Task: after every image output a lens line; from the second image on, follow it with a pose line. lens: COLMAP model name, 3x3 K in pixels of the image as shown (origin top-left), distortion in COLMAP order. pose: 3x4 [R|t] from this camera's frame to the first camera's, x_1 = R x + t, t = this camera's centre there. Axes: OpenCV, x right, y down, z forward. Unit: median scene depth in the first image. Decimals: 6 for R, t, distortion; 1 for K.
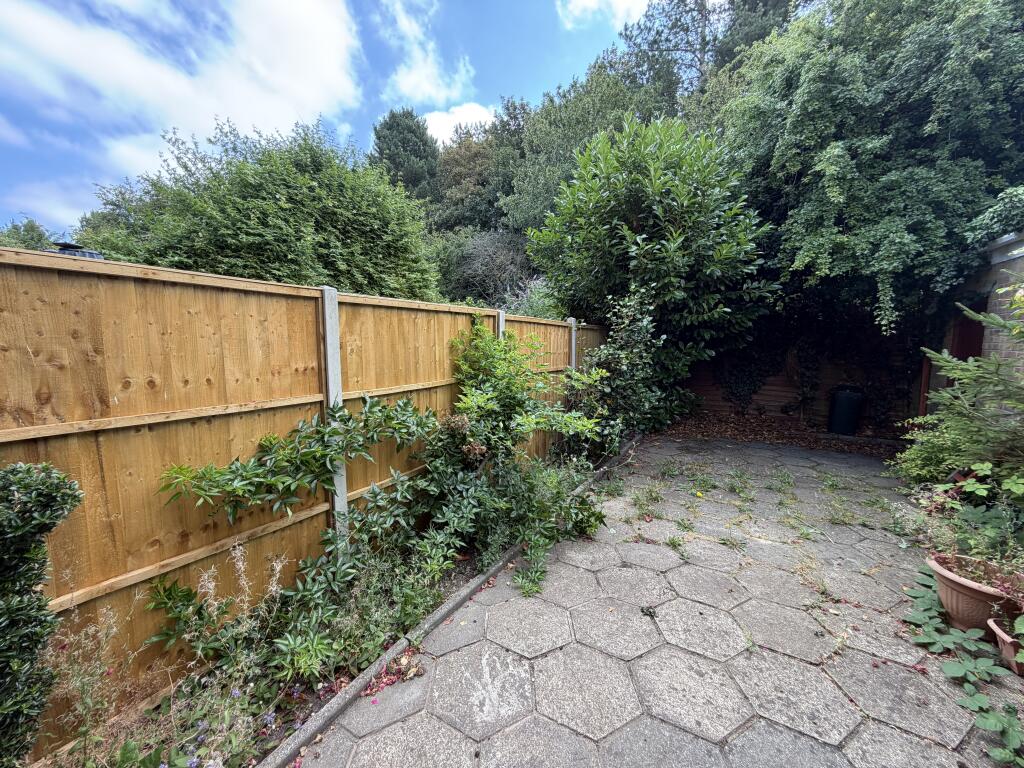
lens RADIAL K [[410.2, 0, 514.2], [0, 410.2, 383.1], [0, 0, 1]] dist [-0.000852, 0.000001]
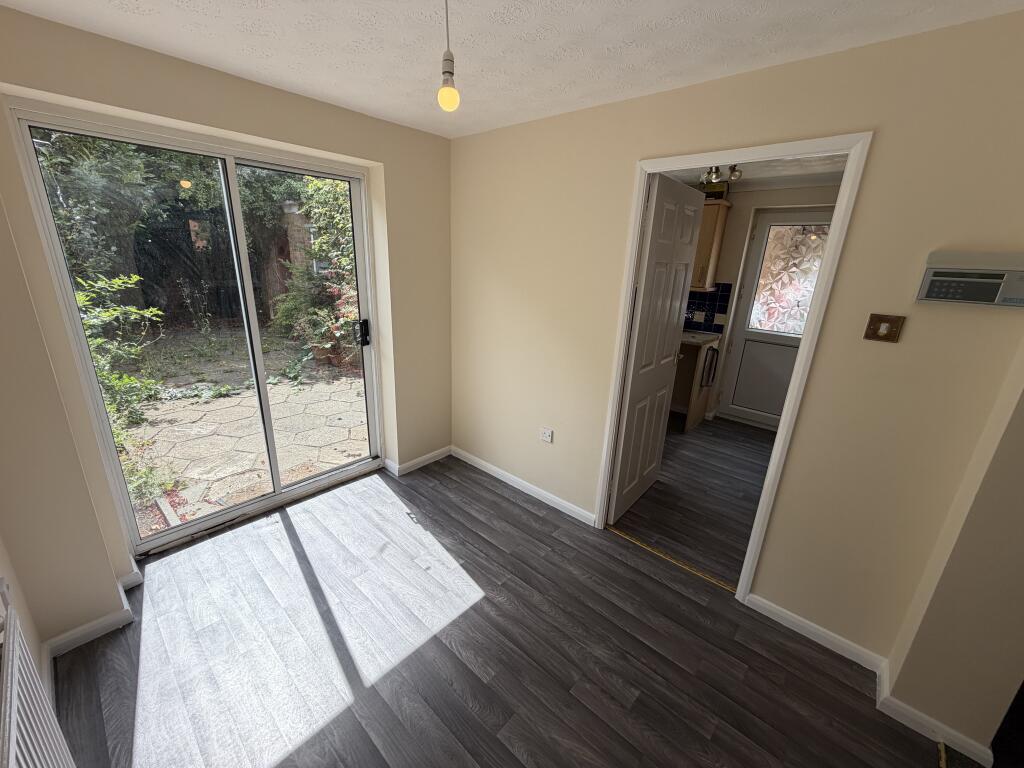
lens RADIAL K [[410.2, 0, 508.6], [0, 410.2, 381.8], [0, 0, 1]] dist [-0.000852, 0.000001]
pose [[0.188059, -0.278091, 0.941966, -0.660563], [0.059149, 0.960544, 0.271767, 0.007859], [-0.980375, 0.004608, 0.197087, -0.397521]]
